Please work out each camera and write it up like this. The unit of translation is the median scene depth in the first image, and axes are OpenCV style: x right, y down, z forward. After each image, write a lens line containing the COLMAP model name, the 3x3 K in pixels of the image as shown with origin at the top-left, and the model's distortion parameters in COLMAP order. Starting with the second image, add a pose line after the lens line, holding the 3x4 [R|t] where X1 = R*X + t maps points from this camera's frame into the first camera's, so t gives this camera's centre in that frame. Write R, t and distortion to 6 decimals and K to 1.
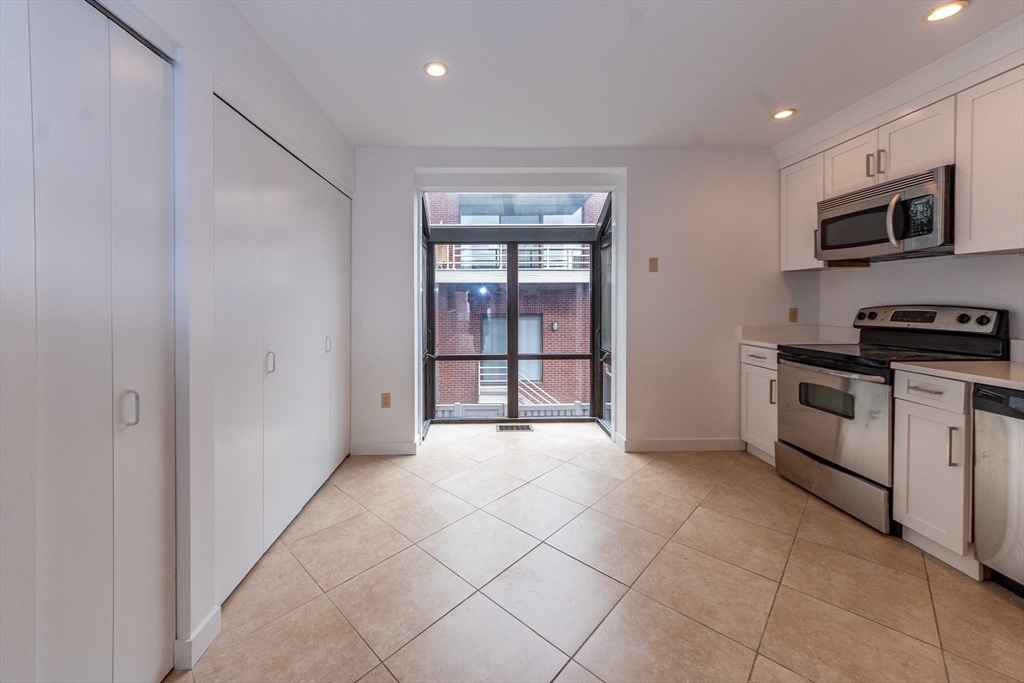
lens RADIAL K [[389.3, 0, 485.3], [0, 389.3, 303.0], [0, 0, 1]] dist [-0.013821, 0.000422]
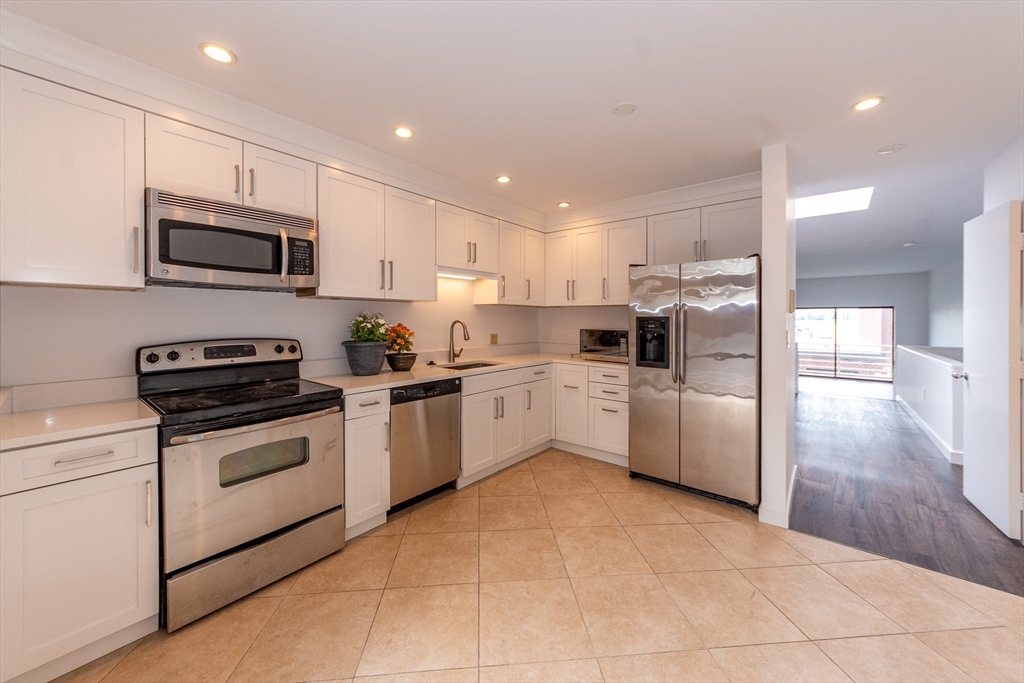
lens RADIAL K [[374.0, 0, 524.2], [0, 374.0, 322.3], [0, 0, 1]] dist [-0.001345, -0.000972]
pose [[-0.774156, -0.002153, 0.632992, -0.027500], [0.007690, 0.999888, 0.012805, -0.039087], [-0.632949, 0.014781, -0.774053, 1.133282]]
